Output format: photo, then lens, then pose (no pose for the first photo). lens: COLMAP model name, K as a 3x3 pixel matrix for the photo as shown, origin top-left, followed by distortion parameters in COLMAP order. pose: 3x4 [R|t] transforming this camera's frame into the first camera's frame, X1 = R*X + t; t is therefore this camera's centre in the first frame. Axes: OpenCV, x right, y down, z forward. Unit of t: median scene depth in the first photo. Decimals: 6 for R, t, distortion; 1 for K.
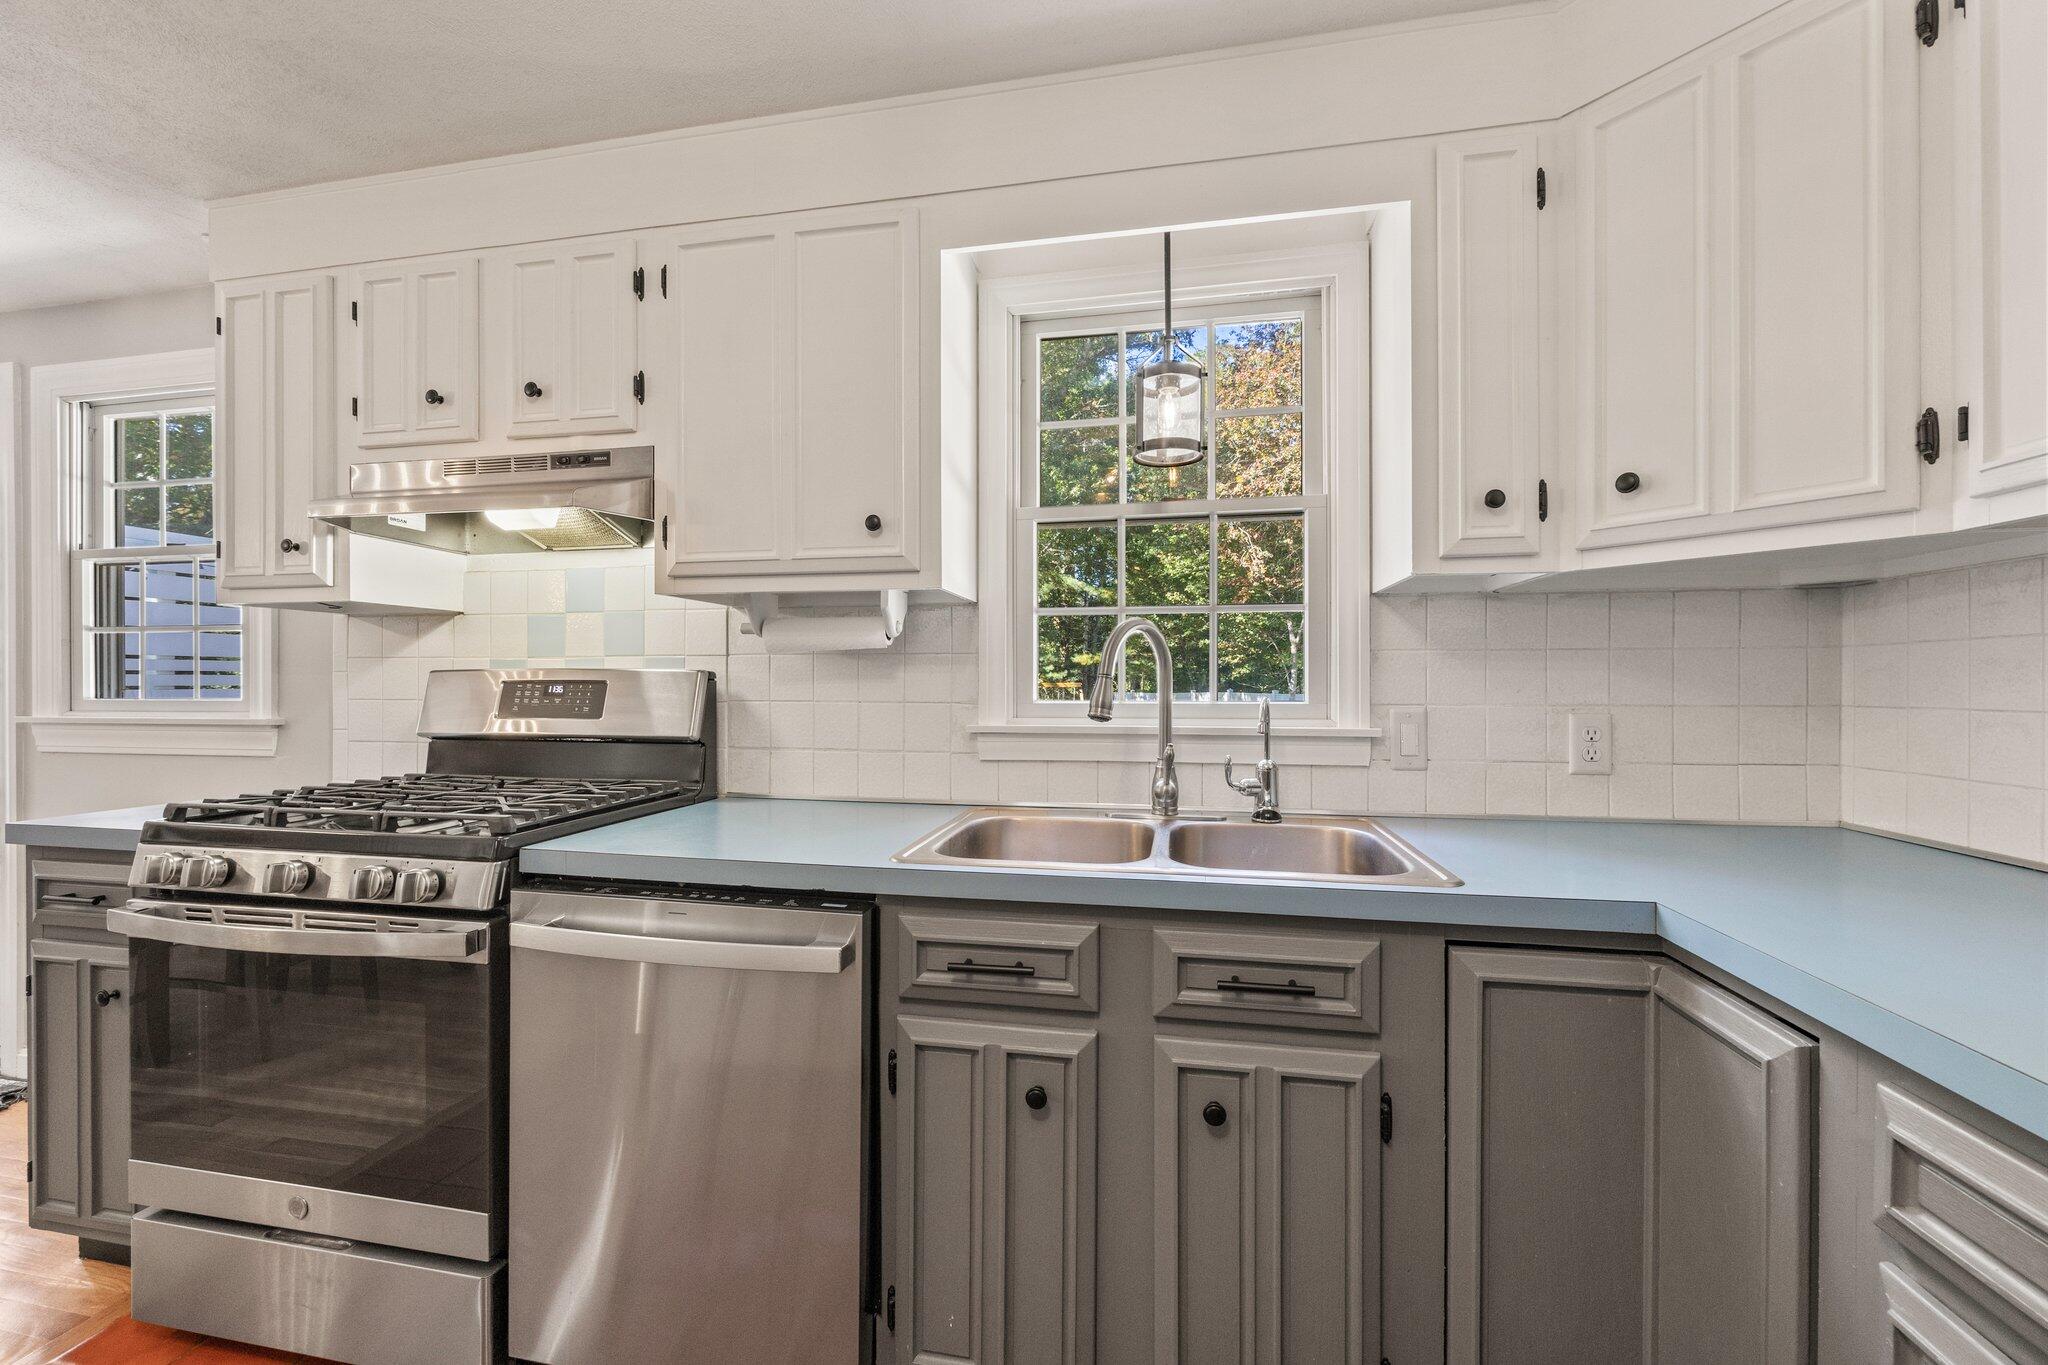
lens RADIAL K [[821.9, 0, 1018.9], [0, 821.9, 680.4], [0, 0, 1]] dist [0.001177, 0.000218]
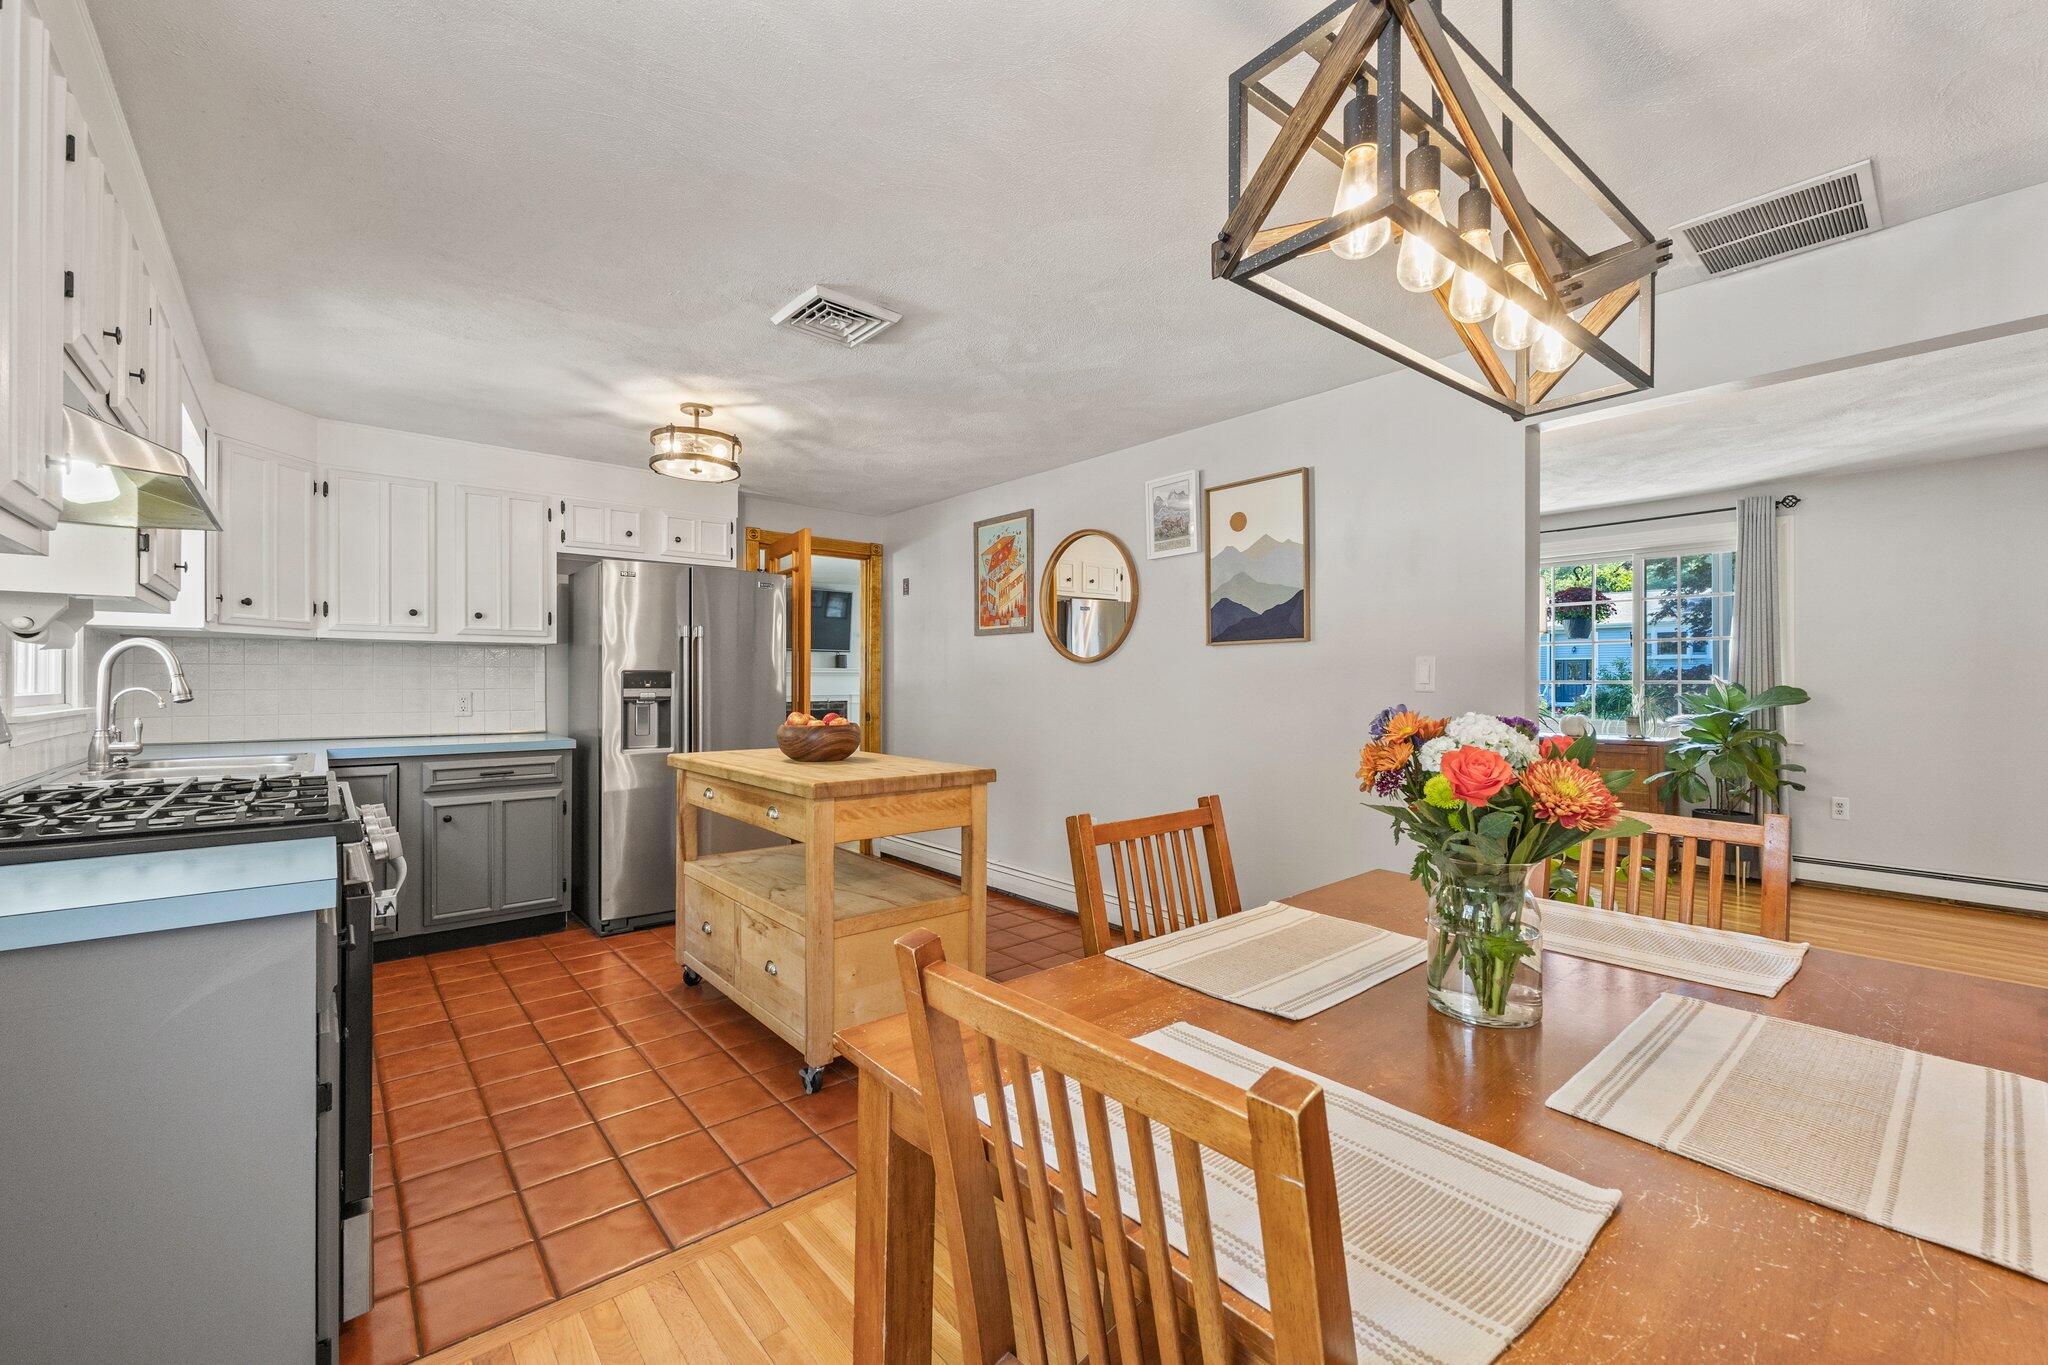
lens RADIAL K [[821.9, 0, 1018.9], [0, 821.9, 680.4], [0, 0, 1]] dist [0.001177, 0.000218]
pose [[-0.771886, 0.000082, 0.635761, -1.999636], [-0.001995, 0.999995, -0.002552, 0.004769], [-0.635758, -0.003239, -0.771882, 1.055456]]
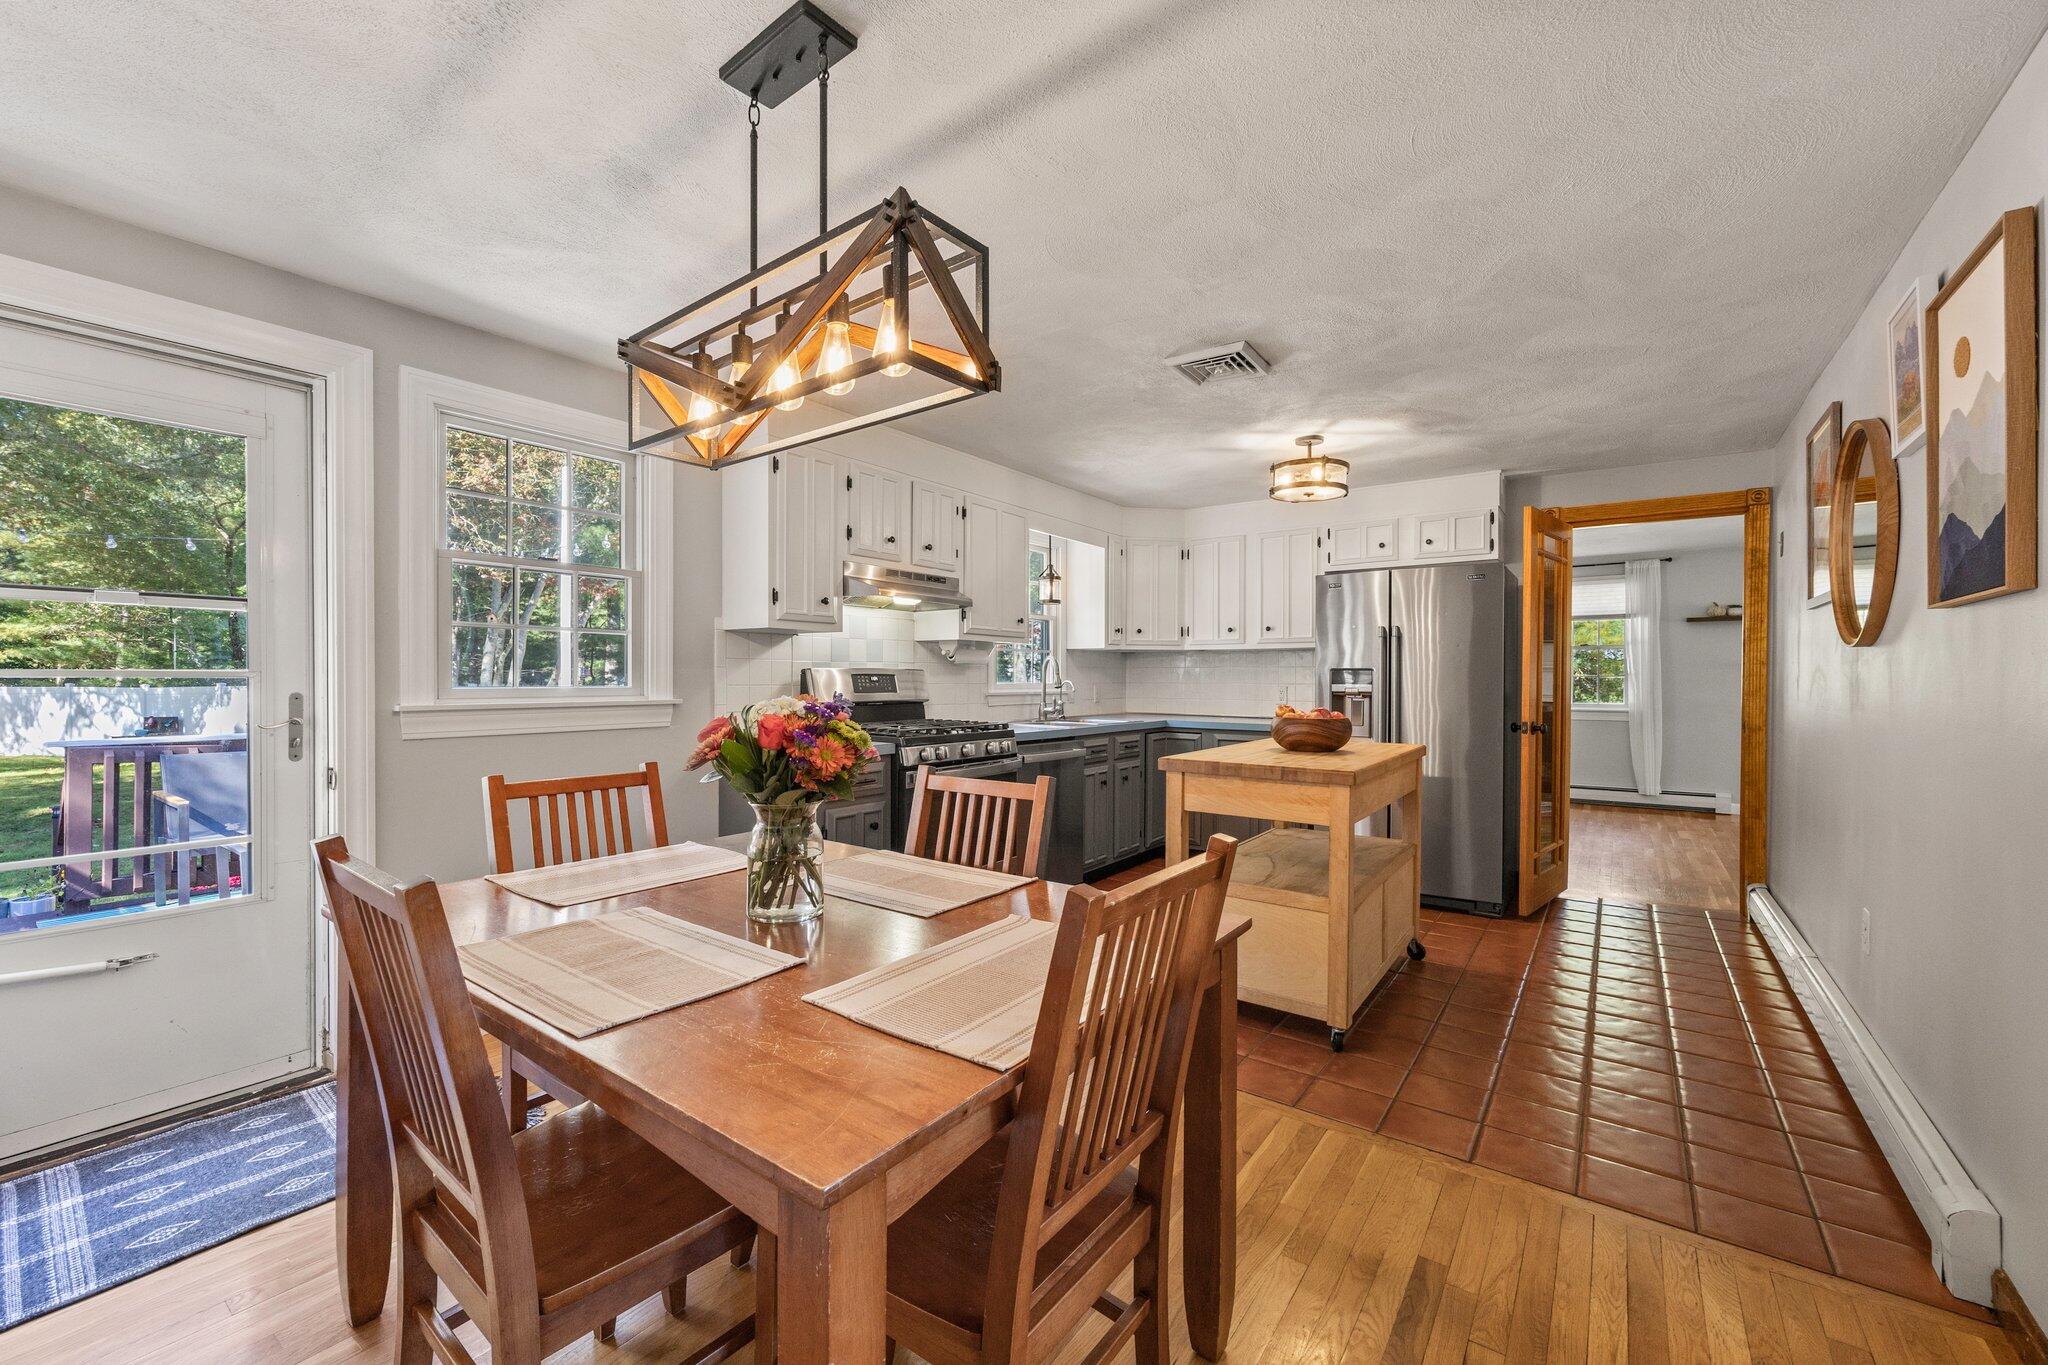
lens RADIAL K [[821.9, 0, 1018.9], [0, 821.9, 680.4], [0, 0, 1]] dist [0.001177, 0.000218]
pose [[0.423322, -0.000790, 0.905979, -2.527038], [-0.005169, 0.999981, 0.003288, 0.007486], [-0.905964, -0.006075, 0.423310, -0.193541]]
